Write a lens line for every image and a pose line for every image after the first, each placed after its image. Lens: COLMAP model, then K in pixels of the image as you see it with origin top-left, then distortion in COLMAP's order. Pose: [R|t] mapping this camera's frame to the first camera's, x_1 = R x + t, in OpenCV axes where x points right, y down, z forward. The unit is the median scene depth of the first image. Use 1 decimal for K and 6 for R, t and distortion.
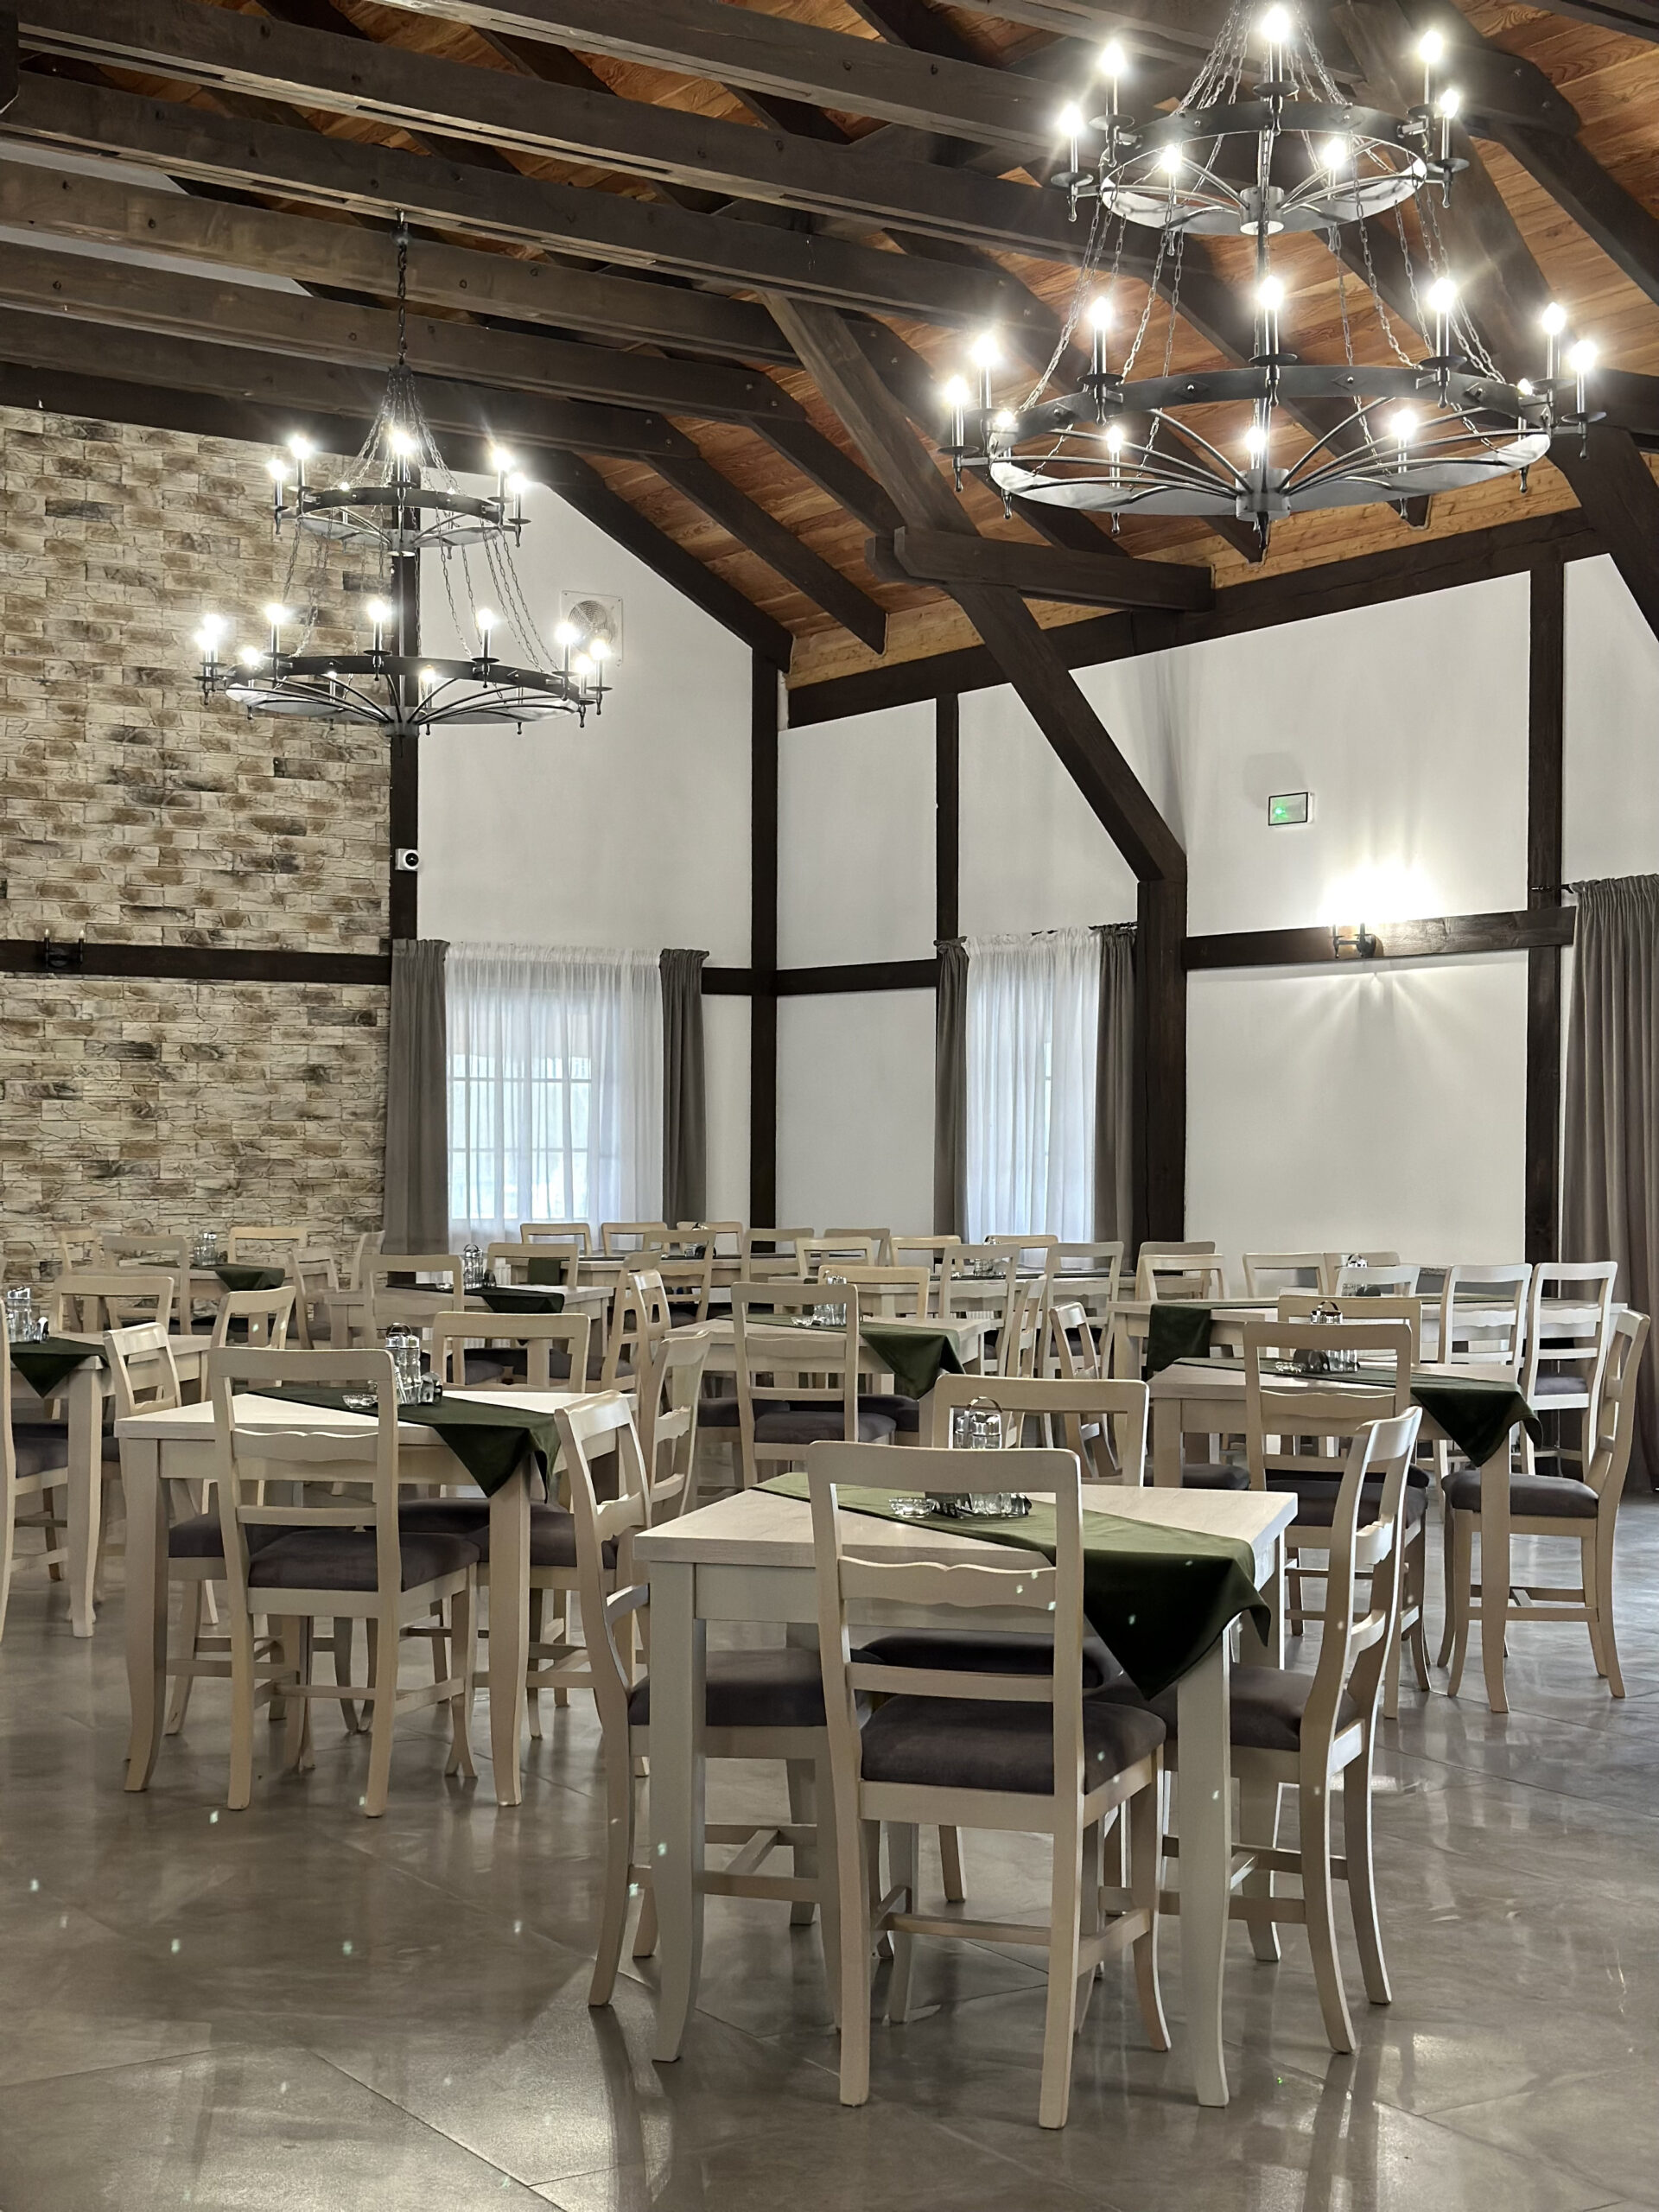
lens RADIAL K [[3043.6, 0, 824.7], [0, 3043.6, 1112.4], [0, 0, 1]] dist [0.177386, -0.296631]
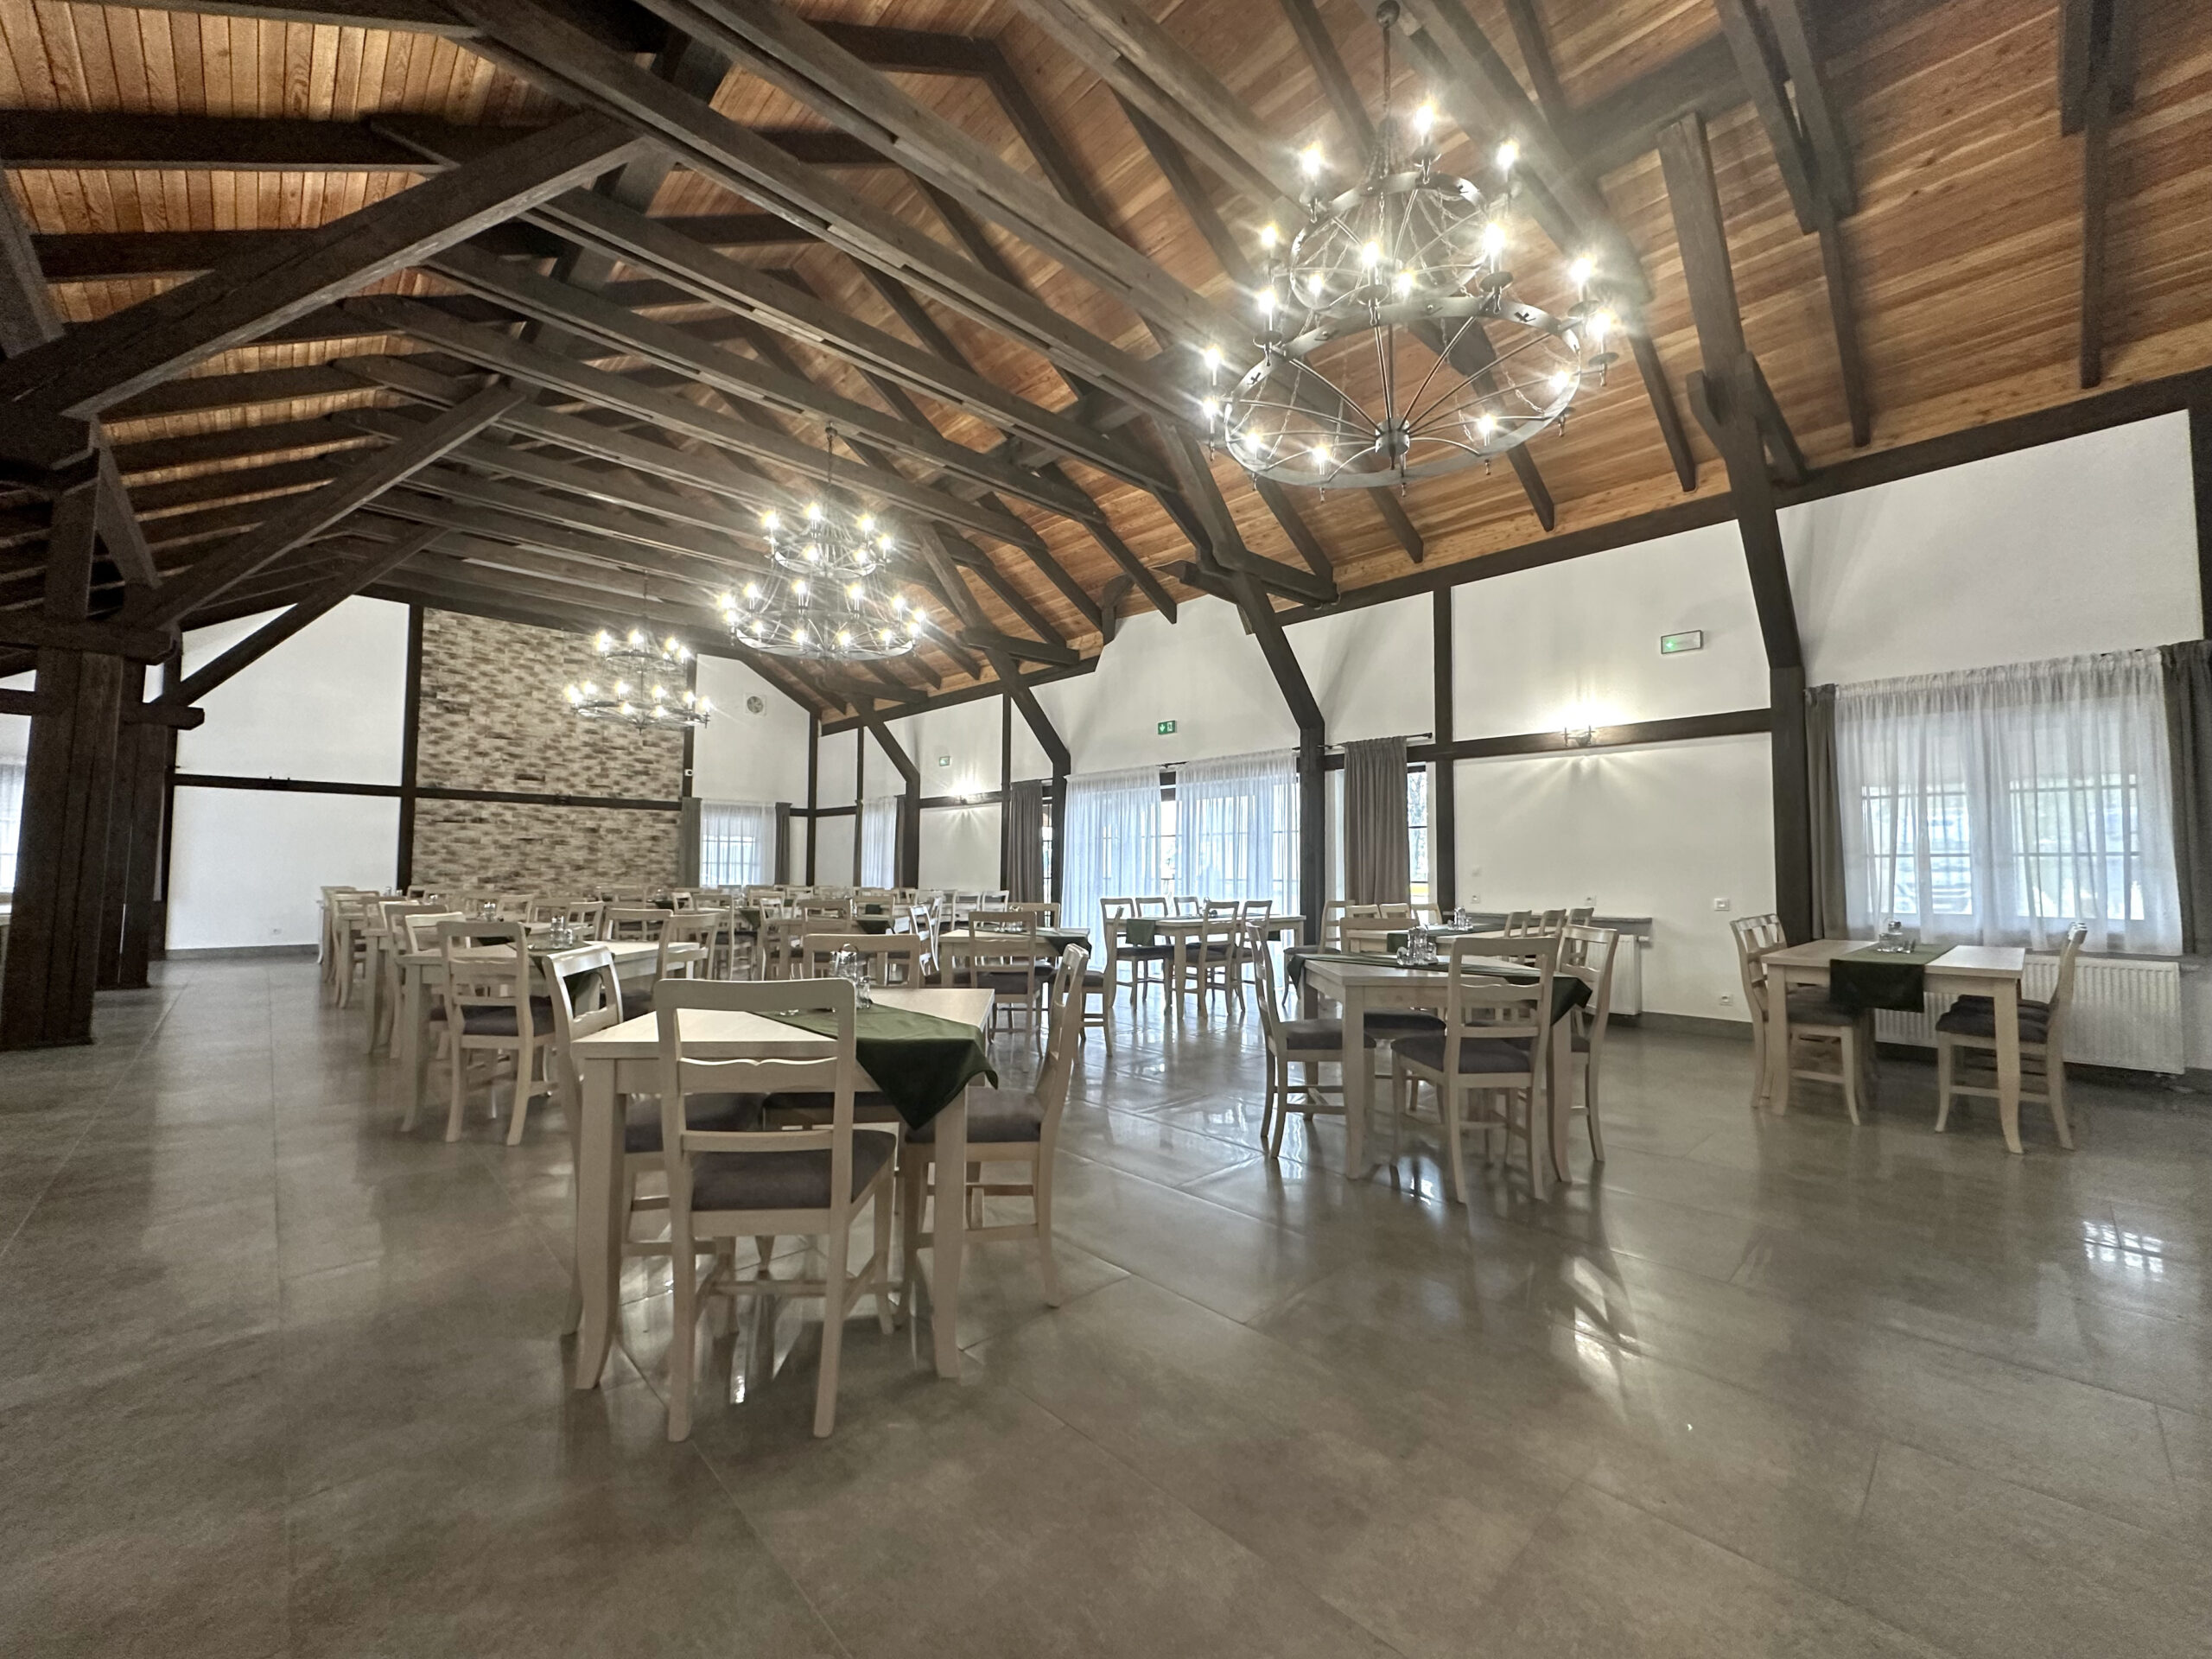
lens RADIAL K [[880.4, 0, 1101.9], [0, 880.4, 828.9], [0, 0, 1]] dist [-0.000394, 0.000199]
pose [[0.982765, 0.010799, 0.184542, 0.127386], [-0.003264, 0.999150, -0.041085, 0.014191], [-0.184829, 0.039775, 0.981965, 0.006721]]
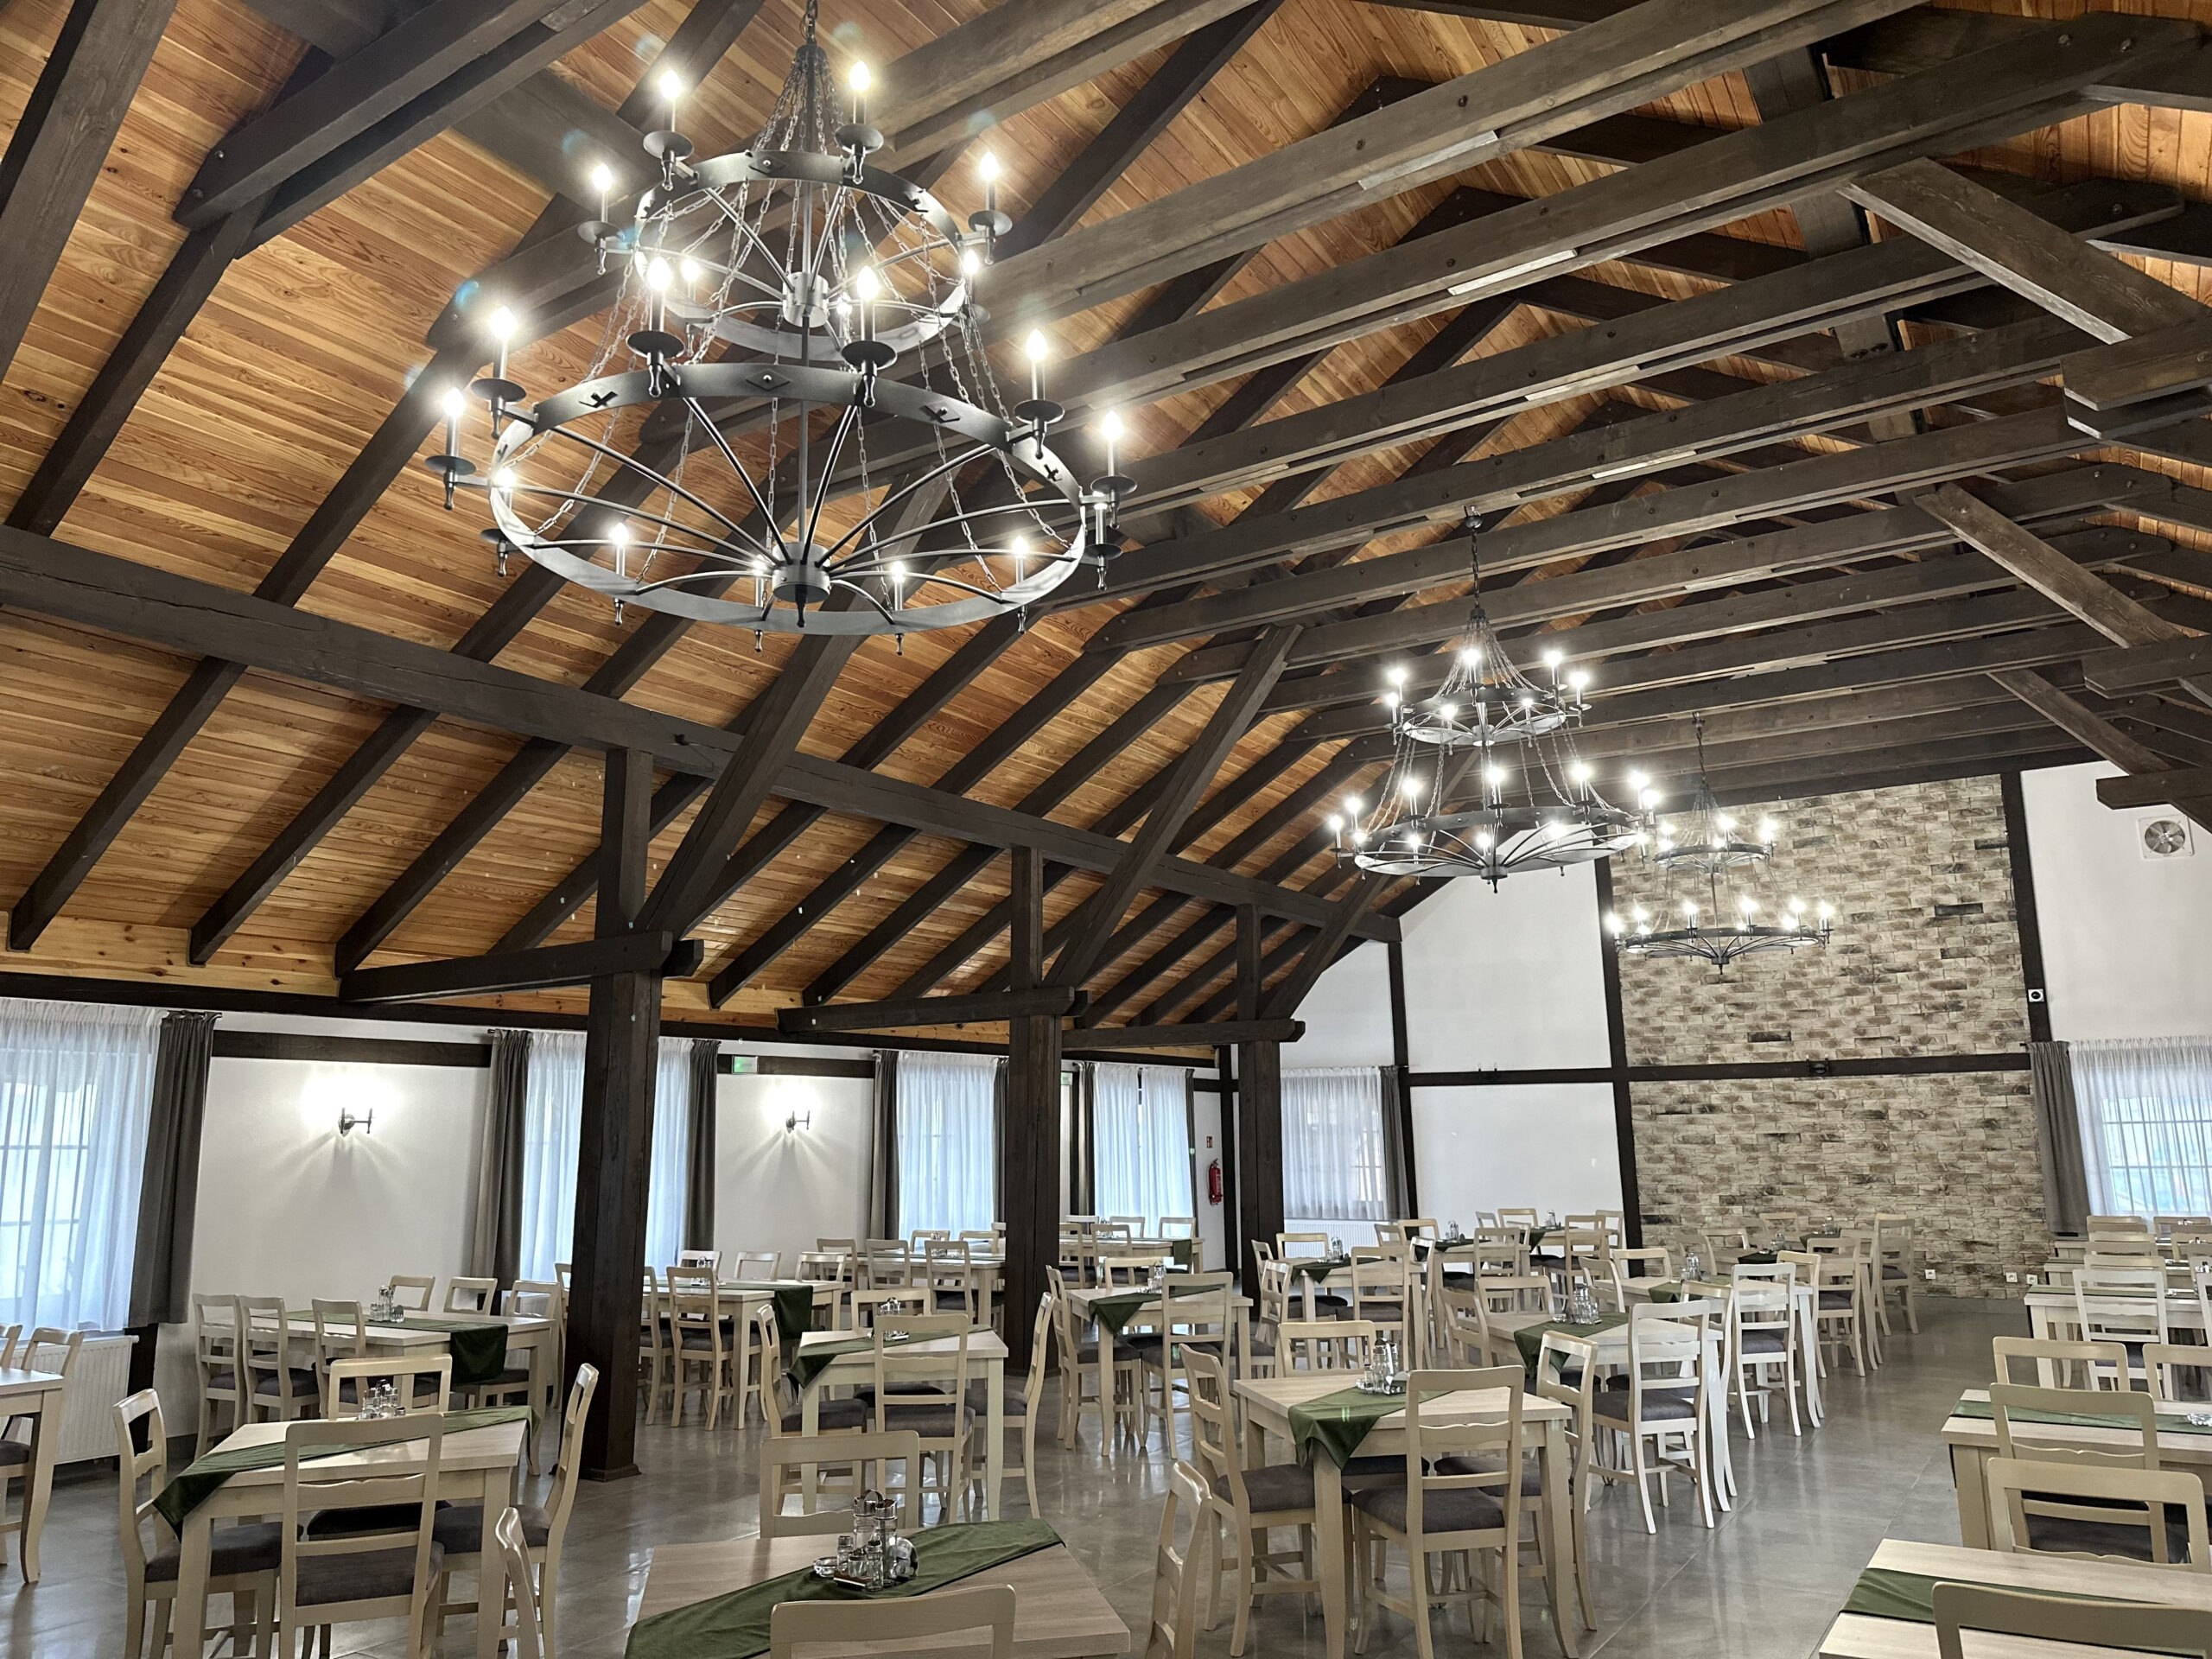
lens RADIAL K [[1551.2, 0, 1111.5], [0, 1551.2, 838.8], [0, 0, 1]] dist [0.059569, -0.079164]
pose [[0.414346, -0.186240, -0.890860, 0.469923], [0.025861, 0.980853, -0.193025, -0.012772], [0.909752, 0.056940, 0.411228, 0.166381]]
